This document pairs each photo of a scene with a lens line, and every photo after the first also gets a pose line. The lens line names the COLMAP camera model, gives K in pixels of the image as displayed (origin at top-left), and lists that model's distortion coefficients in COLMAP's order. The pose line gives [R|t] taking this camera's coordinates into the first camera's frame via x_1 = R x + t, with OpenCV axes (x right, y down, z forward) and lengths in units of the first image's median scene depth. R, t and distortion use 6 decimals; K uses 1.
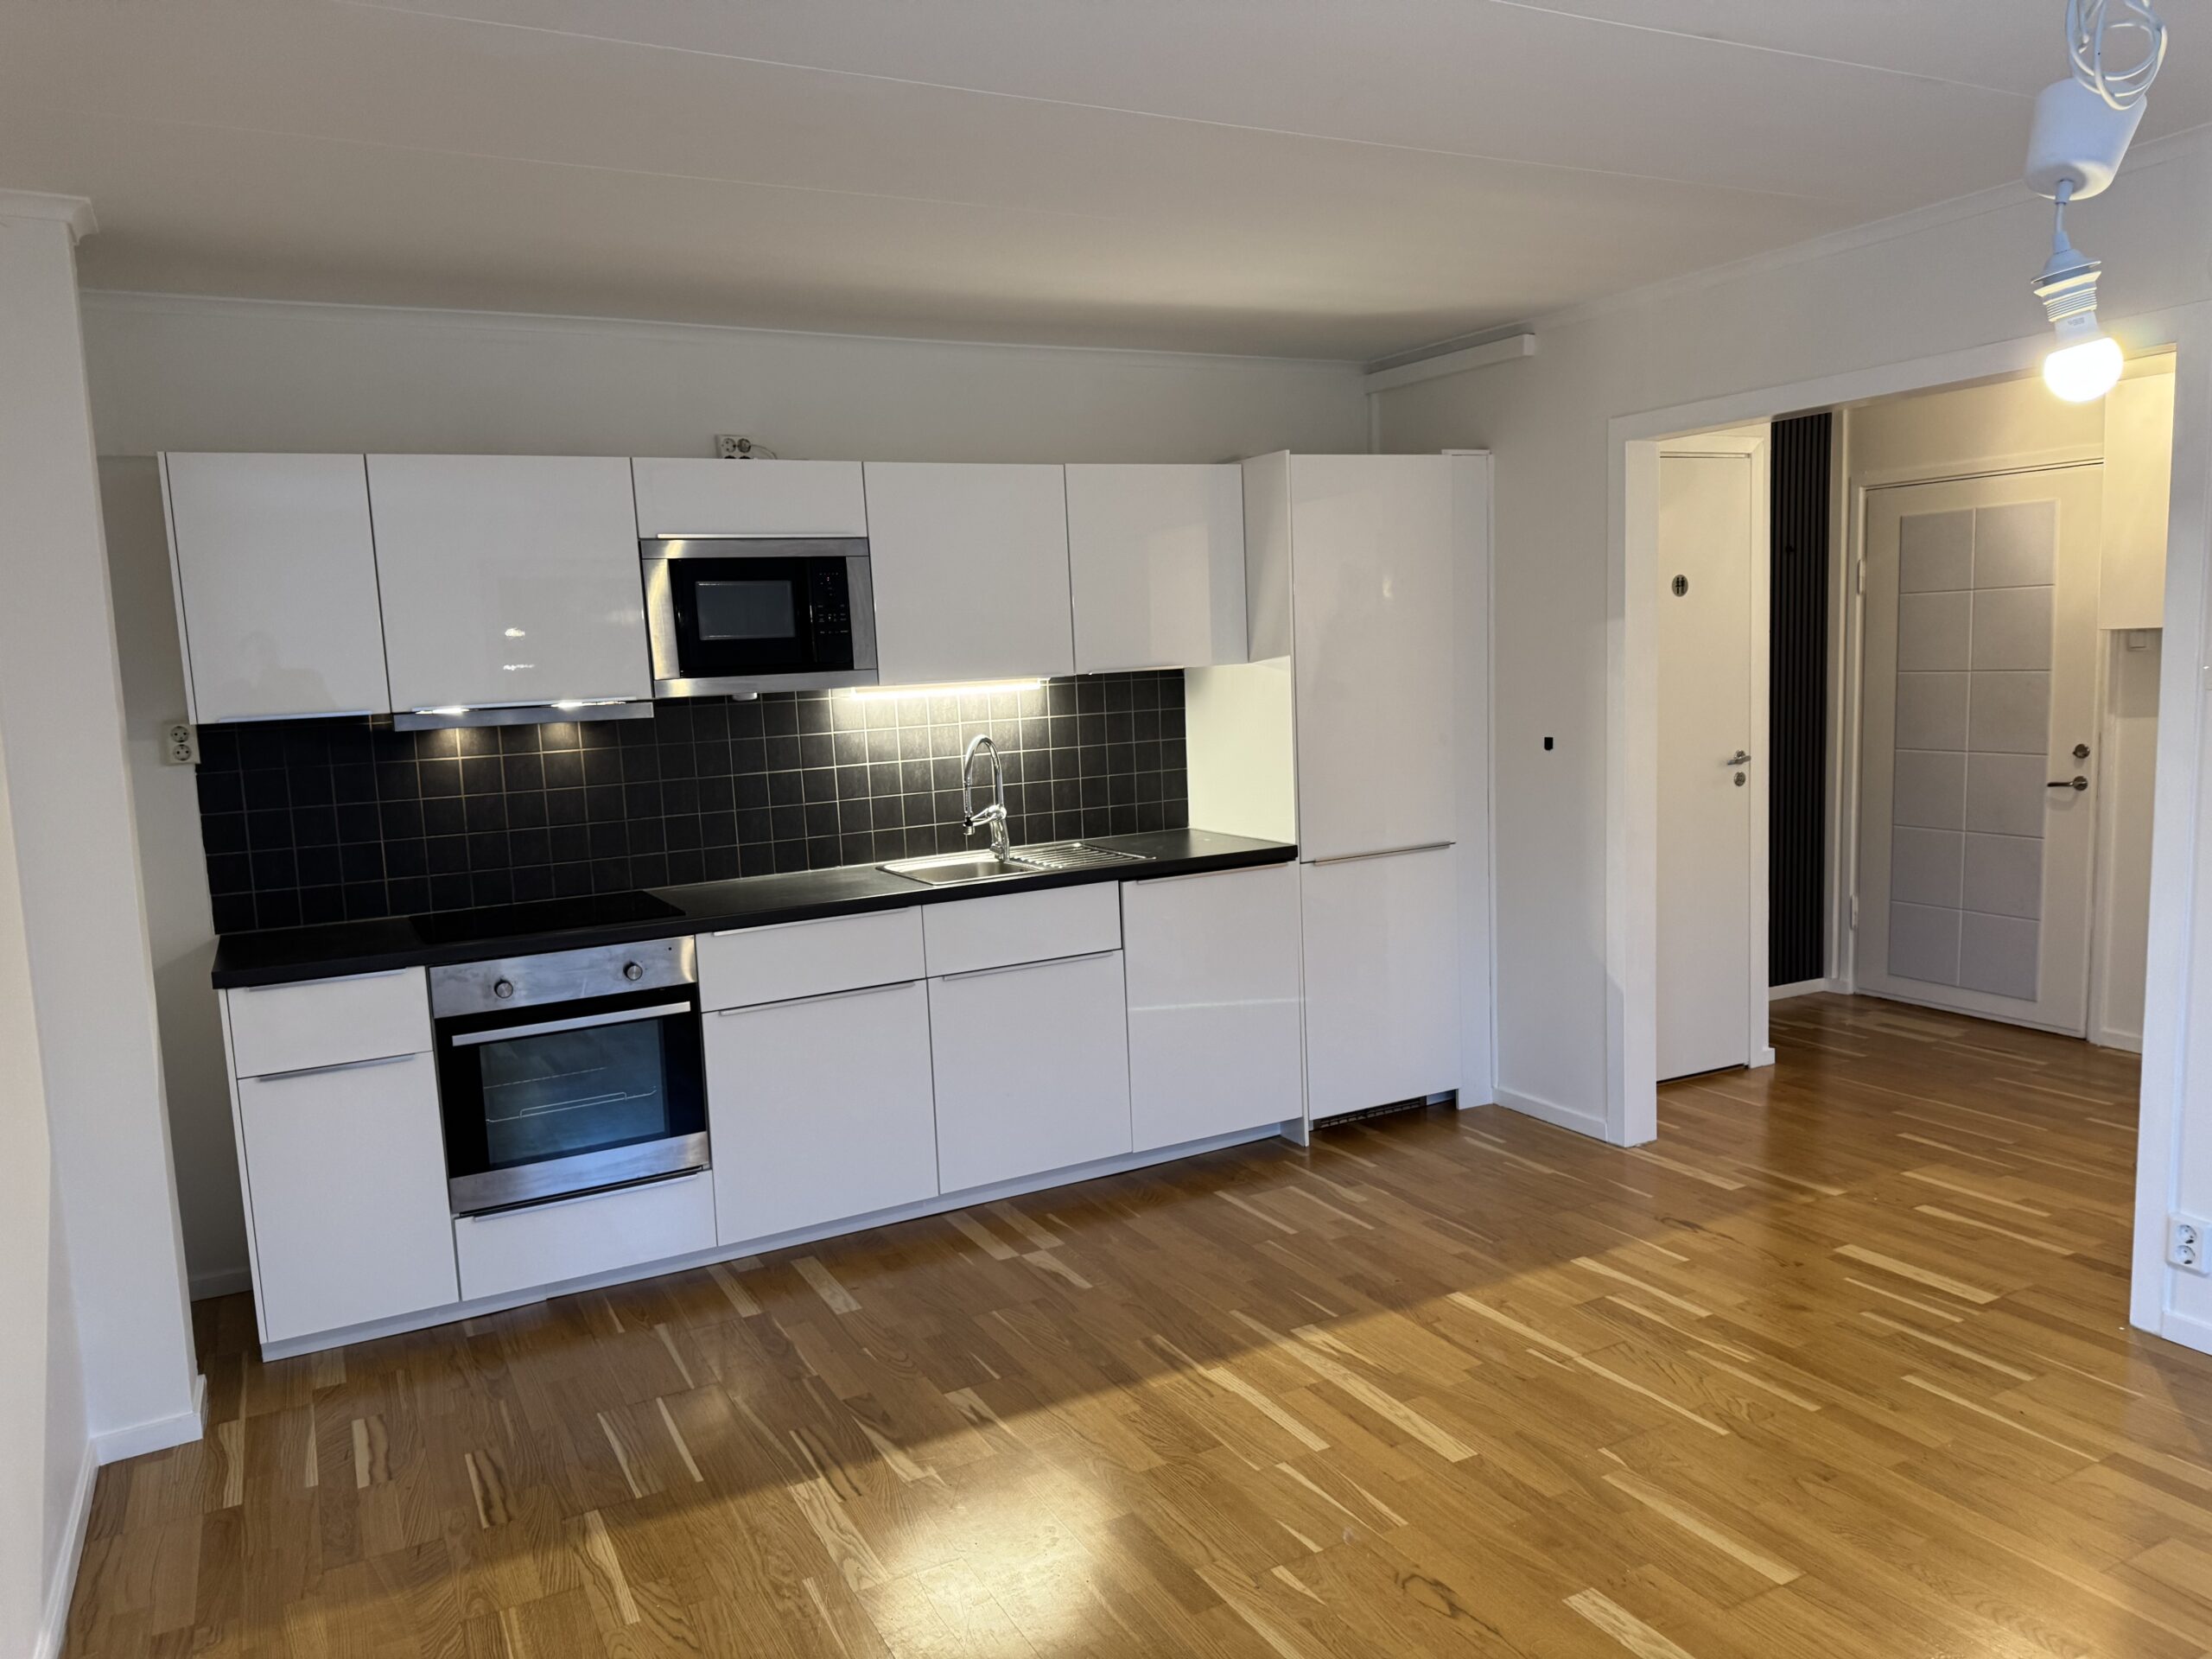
lens RADIAL K [[1531.6, 0, 1106.0], [0, 1531.6, 829.5], [0, 0, 1]] dist [0.064639, -0.078532]
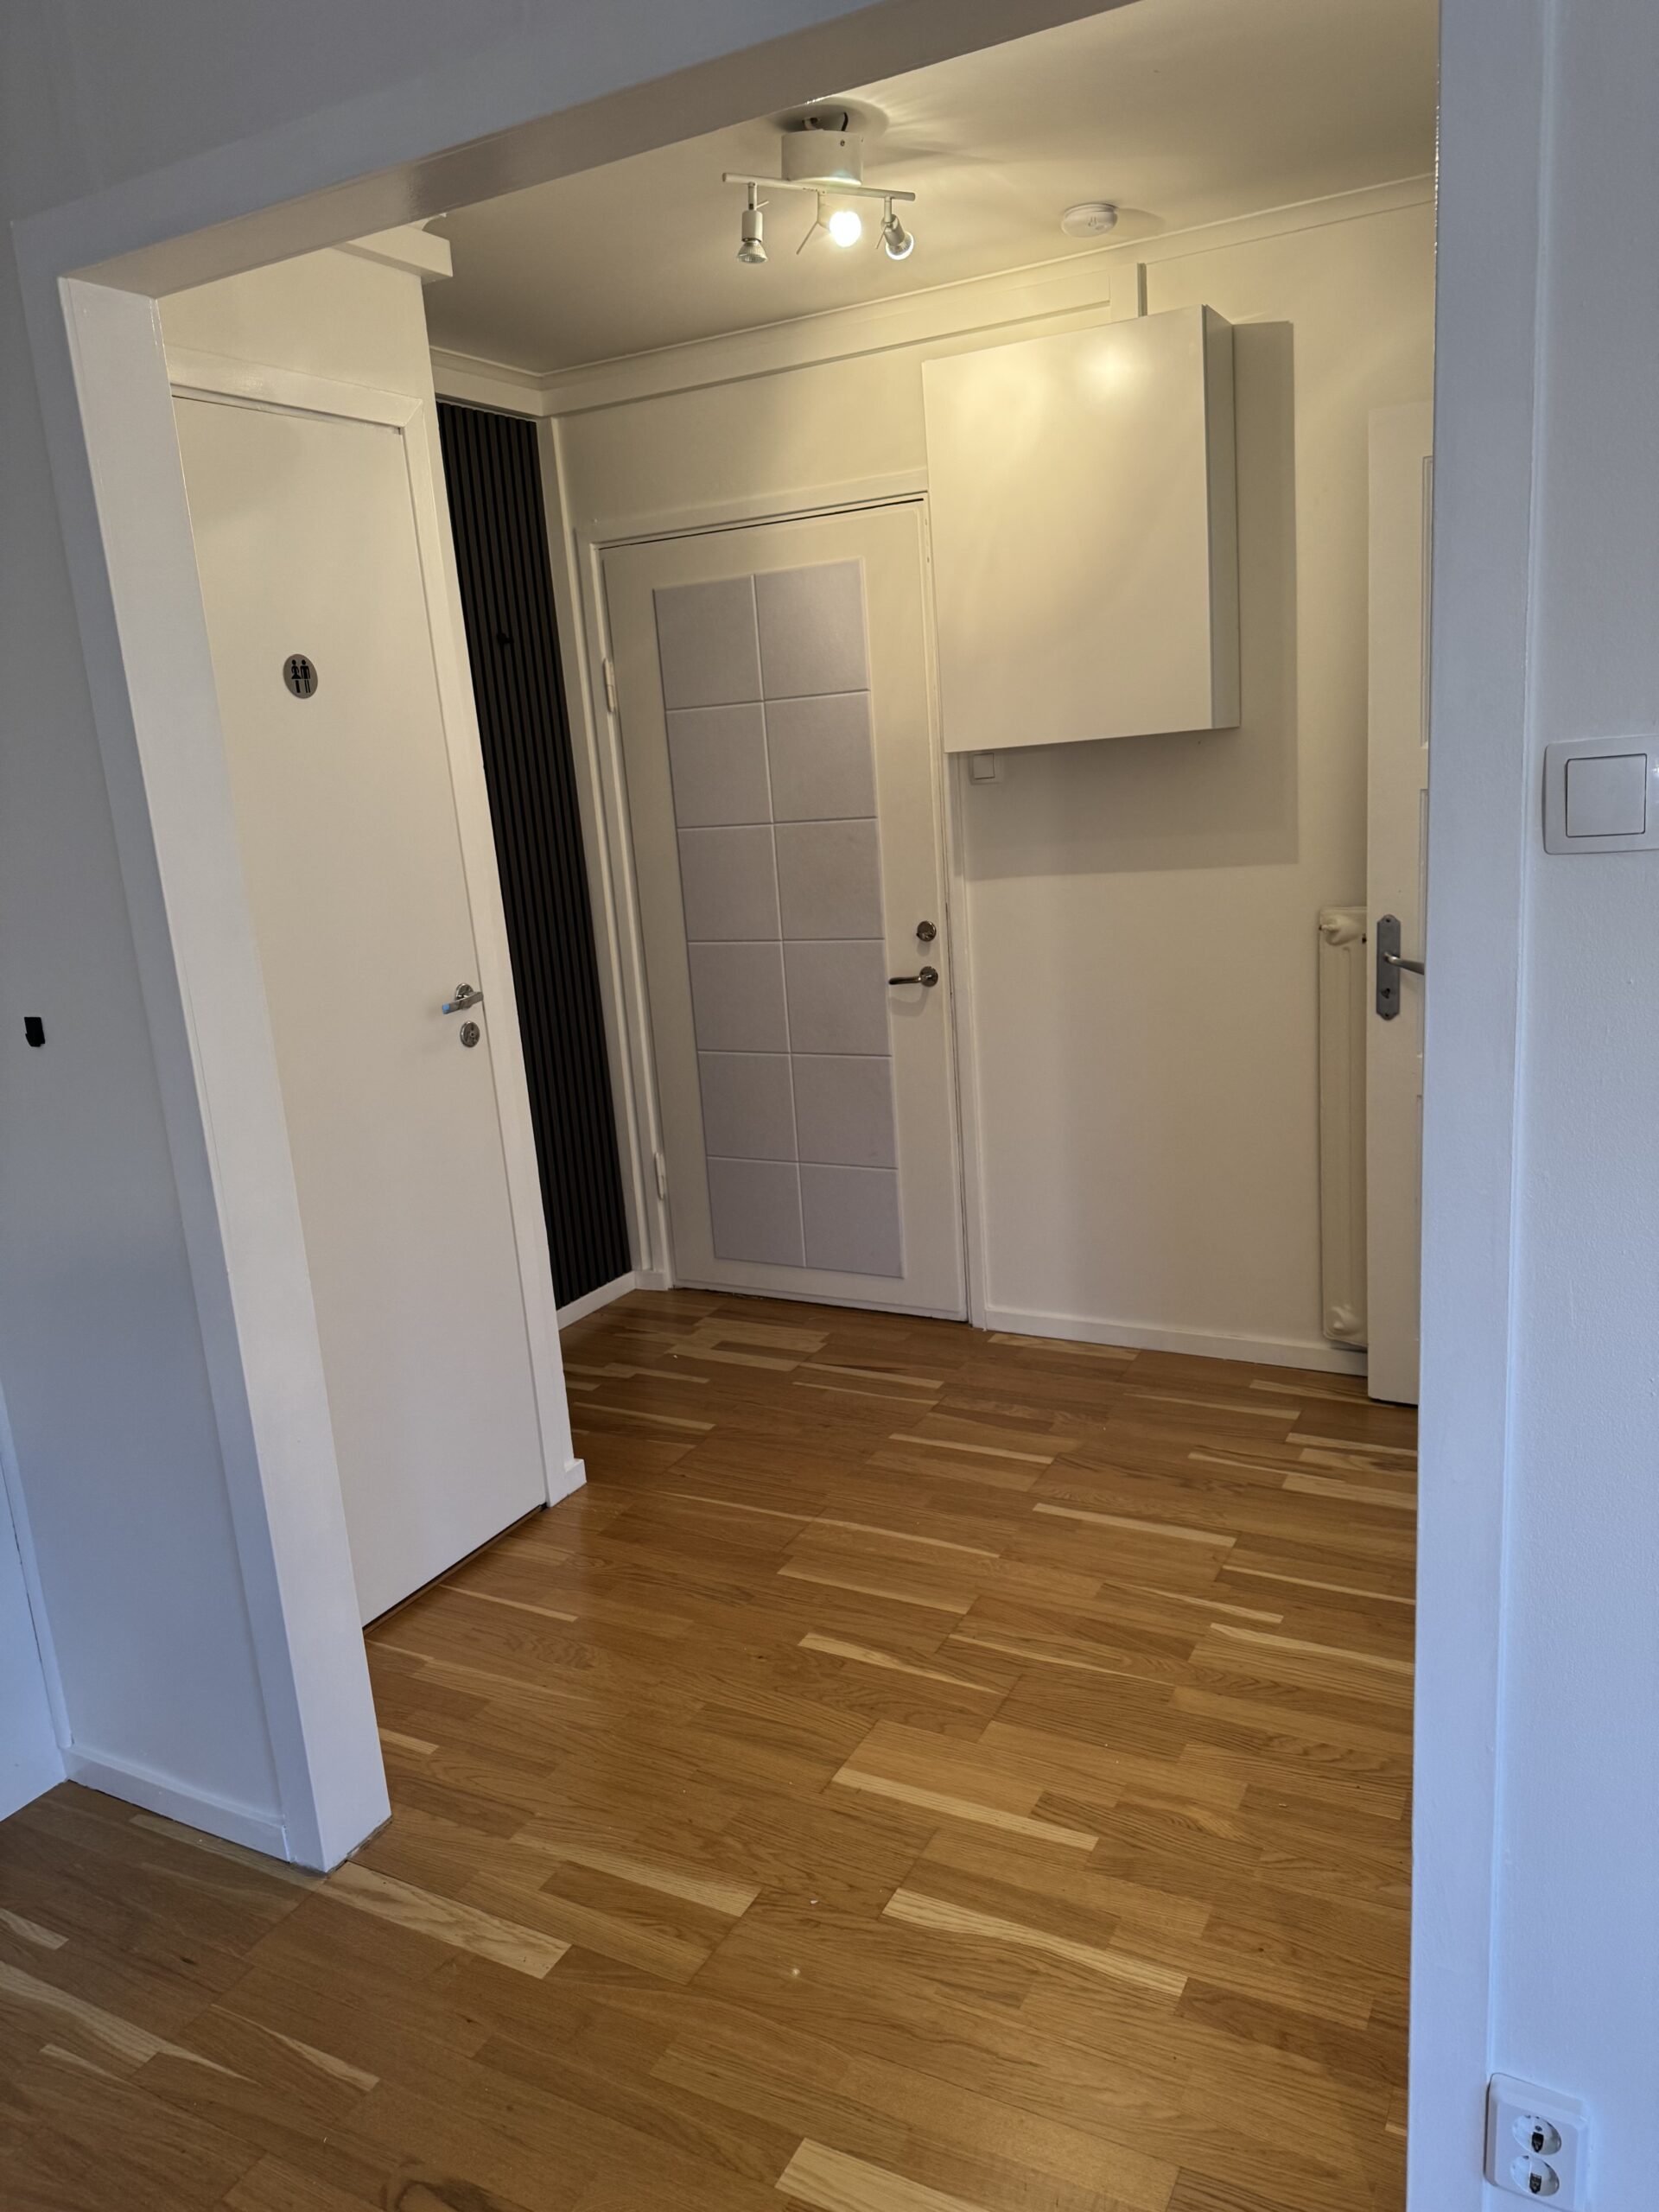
lens RADIAL K [[1531.6, 0, 829.5], [0, 1531.6, 1106.0], [0, 0, 1]] dist [0.064639, -0.078532]
pose [[0.825760, -0.148438, 0.544139, 0.200983], [0.110096, 0.988610, 0.102611, -0.047936], [-0.553173, -0.024824, 0.832697, 0.440854]]
